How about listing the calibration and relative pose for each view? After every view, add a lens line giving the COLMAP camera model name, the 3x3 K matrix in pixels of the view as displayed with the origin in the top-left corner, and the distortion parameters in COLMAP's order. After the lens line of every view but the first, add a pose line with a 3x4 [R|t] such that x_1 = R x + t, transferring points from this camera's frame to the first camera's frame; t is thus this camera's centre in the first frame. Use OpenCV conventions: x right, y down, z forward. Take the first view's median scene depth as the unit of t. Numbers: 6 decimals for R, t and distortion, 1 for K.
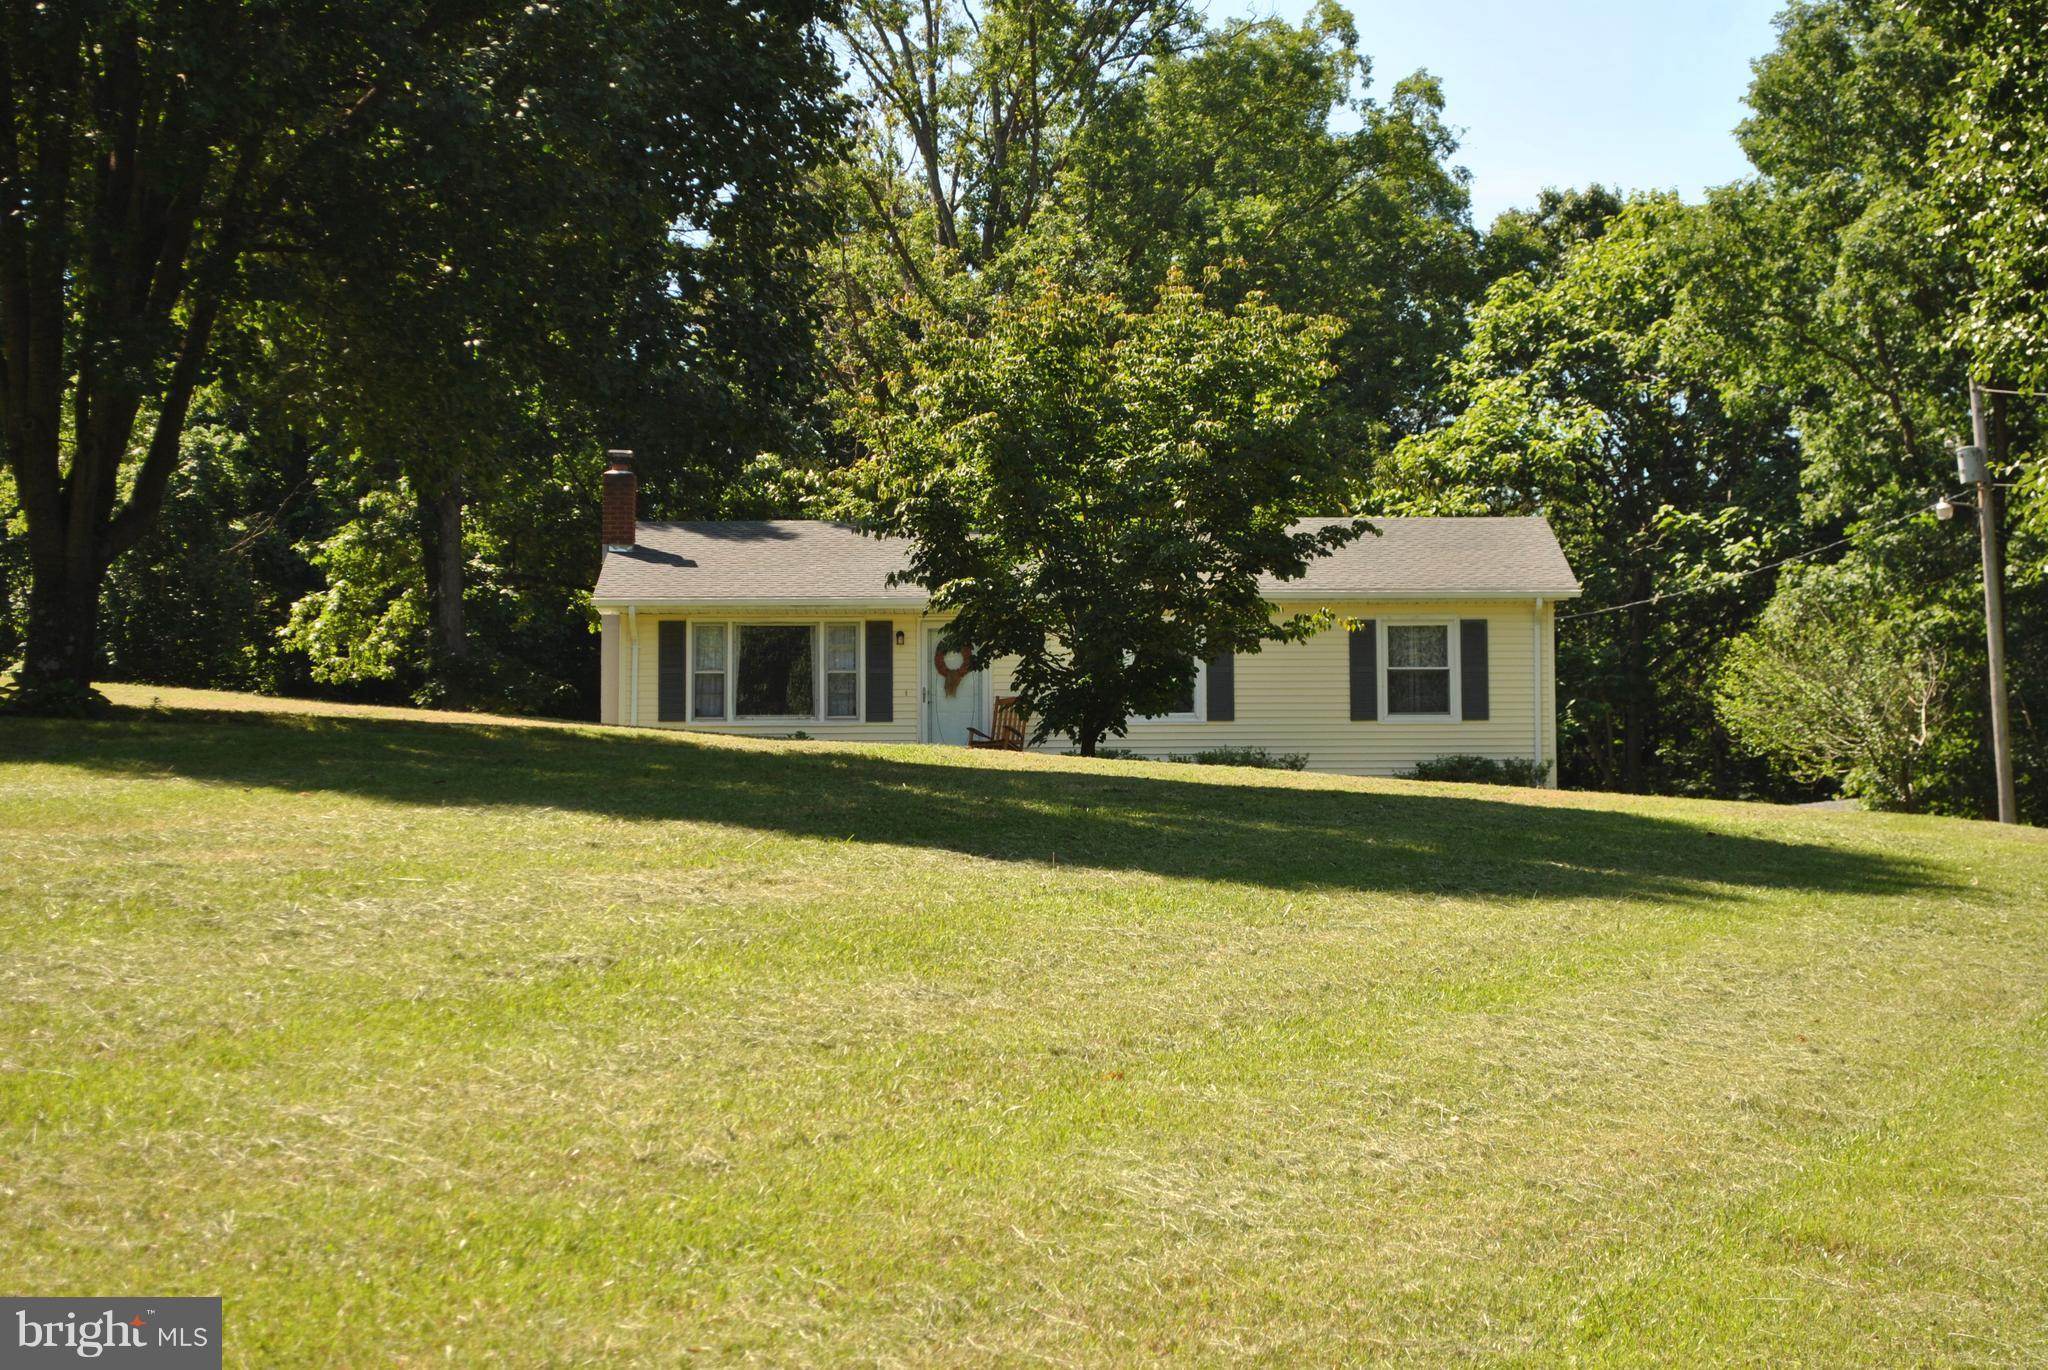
lens RADIAL K [[1962.6, 0, 1084.3], [0, 1962.6, 686.1], [0, 0, 1]] dist [-0.064680, 0.003773]
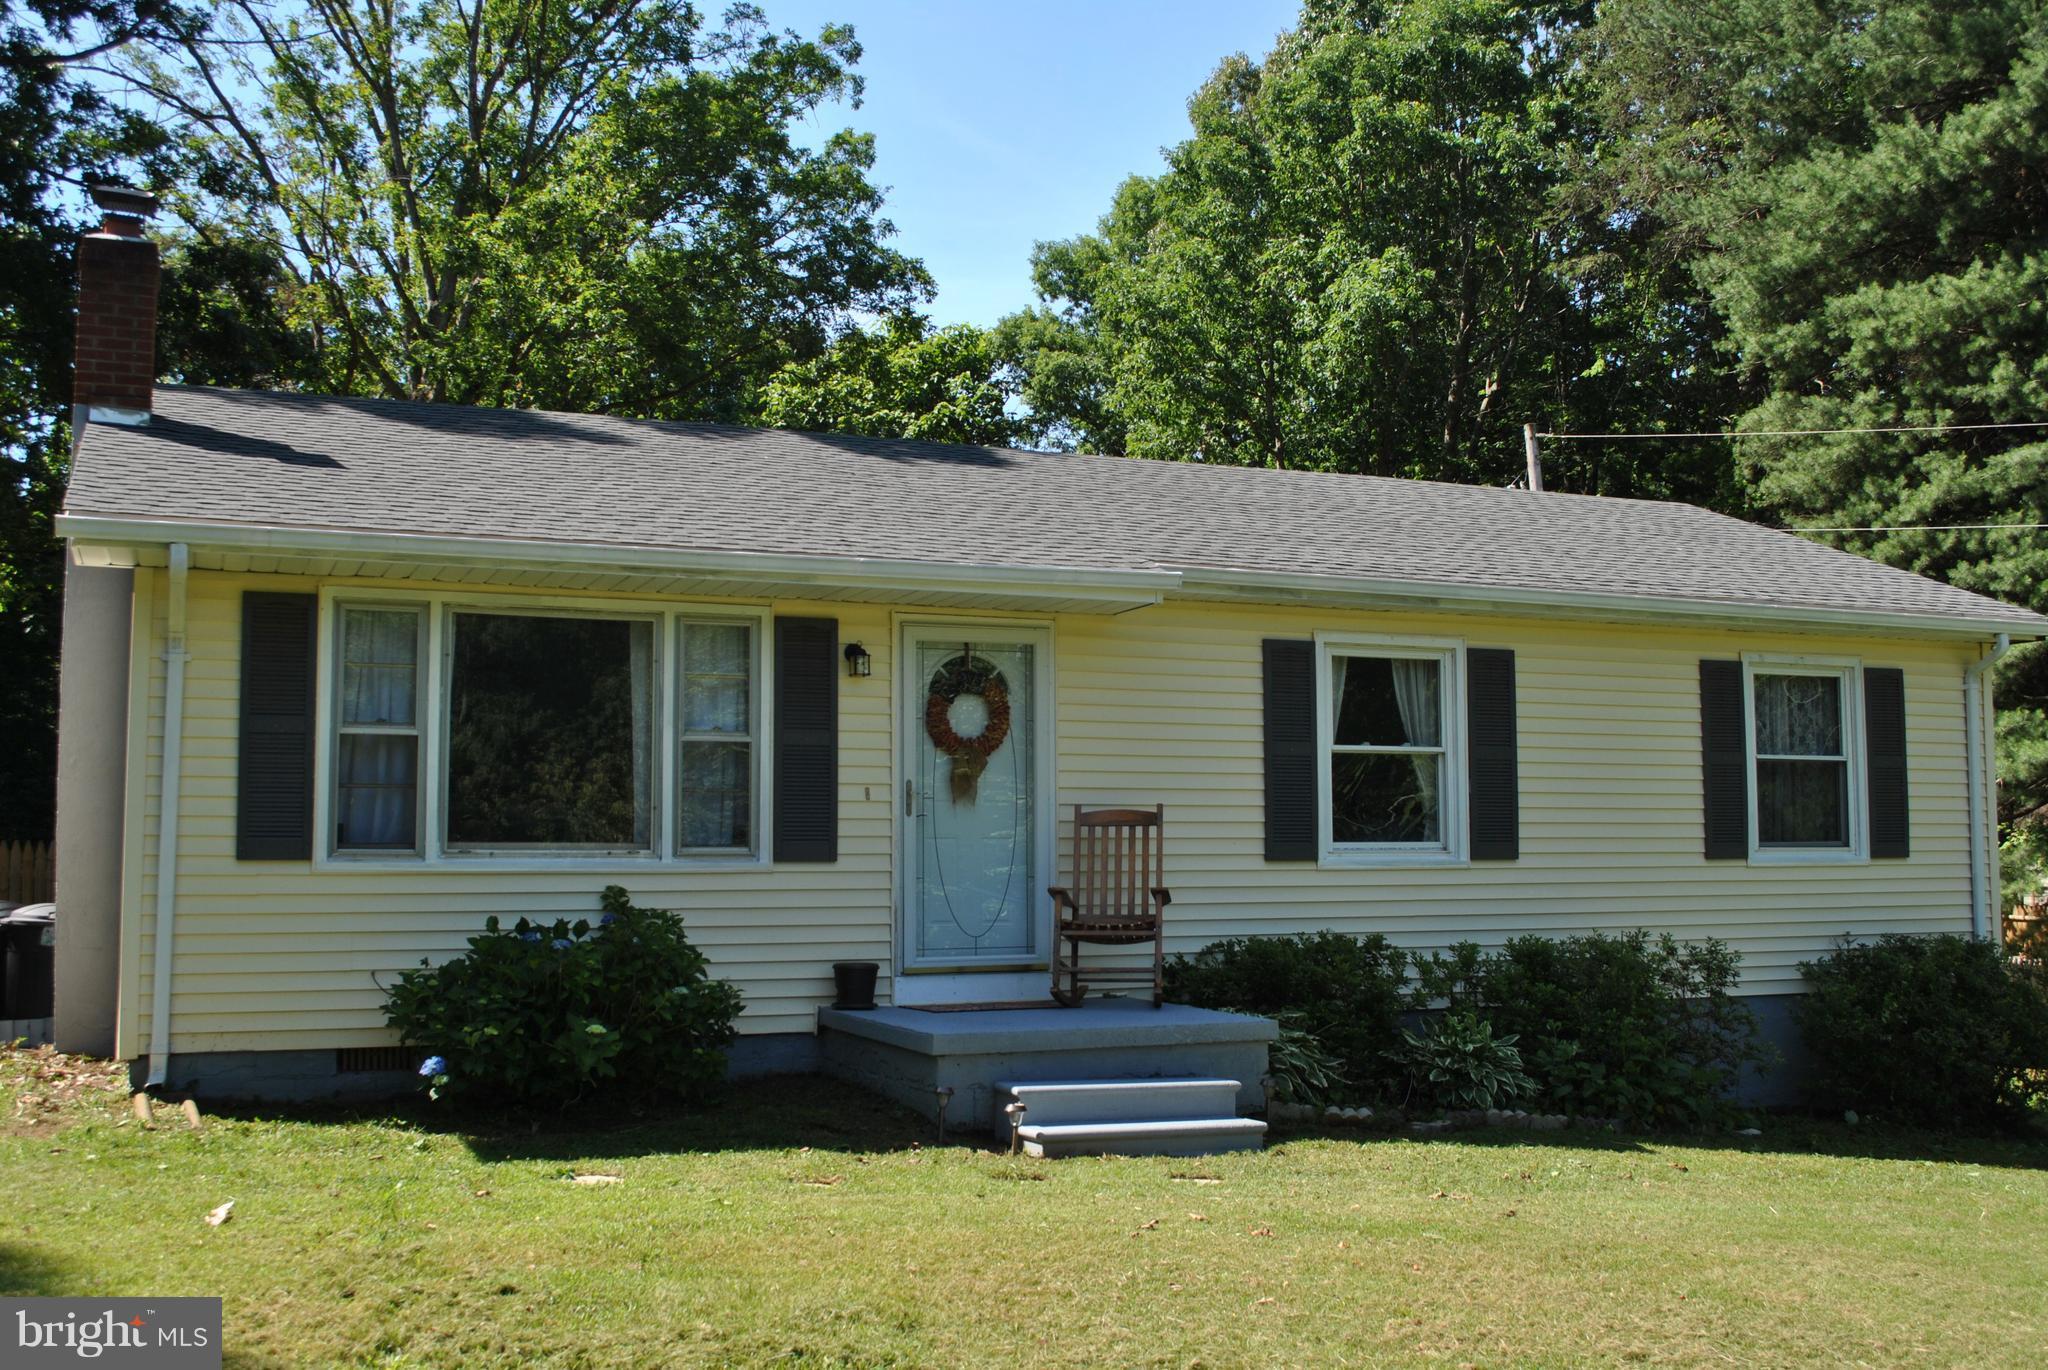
lens RADIAL K [[1859.4, 0, 1031.1], [0, 1859.4, 688.8], [0, 0, 1]] dist [-0.074796, 0.013866]
pose [[0.954854, 0.031949, 0.295354, -0.174079], [-0.020688, 0.998938, -0.041174, -0.003017], [-0.296355, 0.033204, 0.954500, 0.611888]]
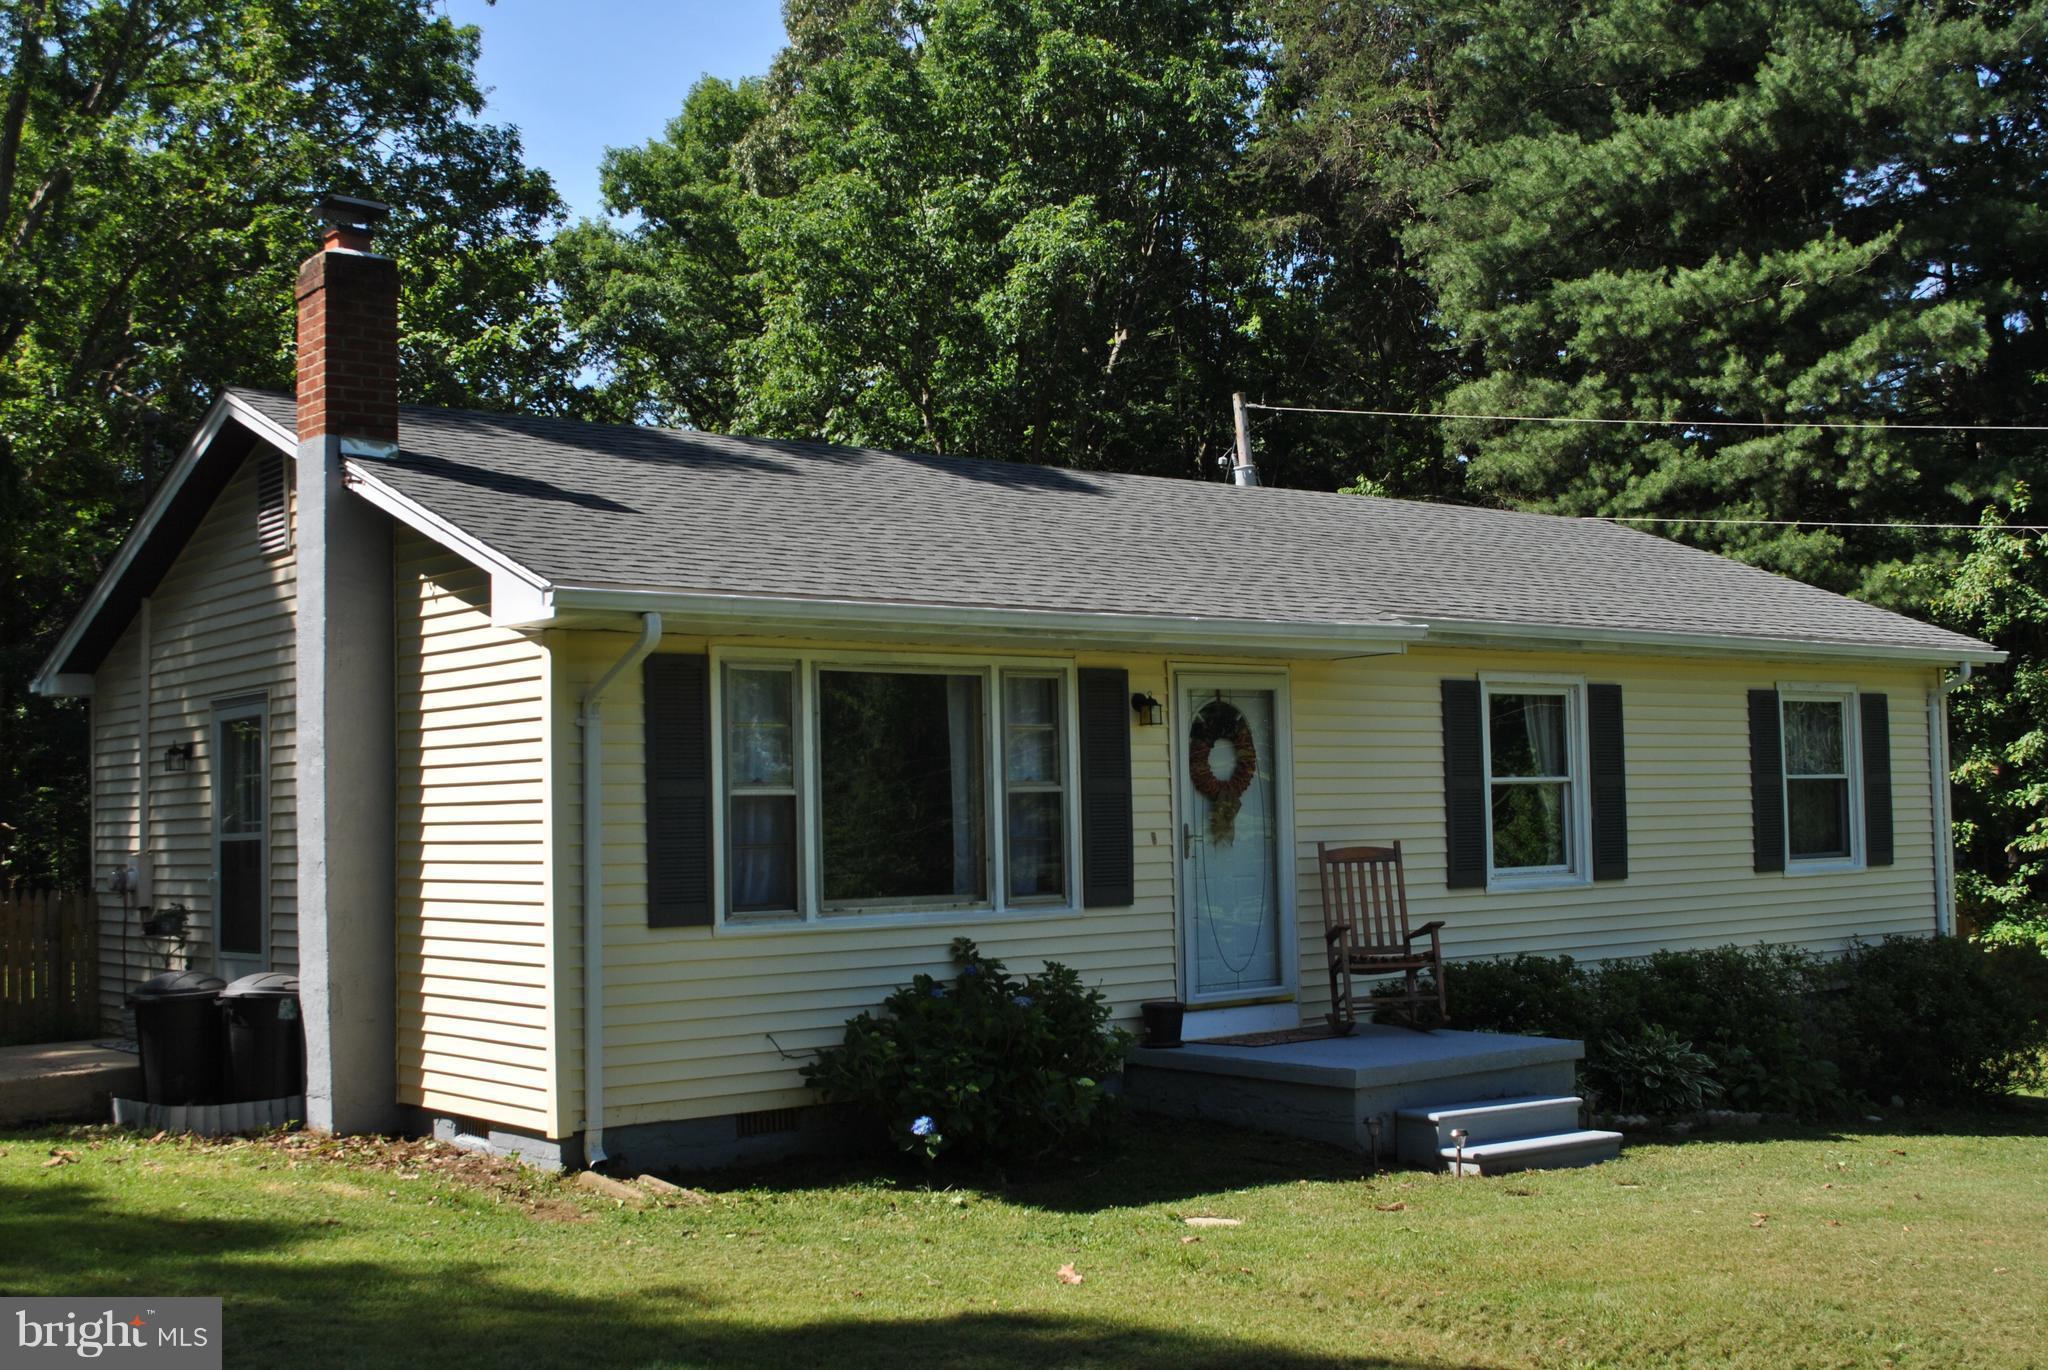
lens RADIAL K [[2090.2, 0, 1002.0], [0, 2090.2, 684.3], [0, 0, 1]] dist [-0.059876, 0.004188]
pose [[0.855303, 0.024744, 0.517537, -0.356739], [-0.013871, 0.999594, -0.024869, -0.018186], [-0.517942, 0.014092, 0.855299, 0.622813]]
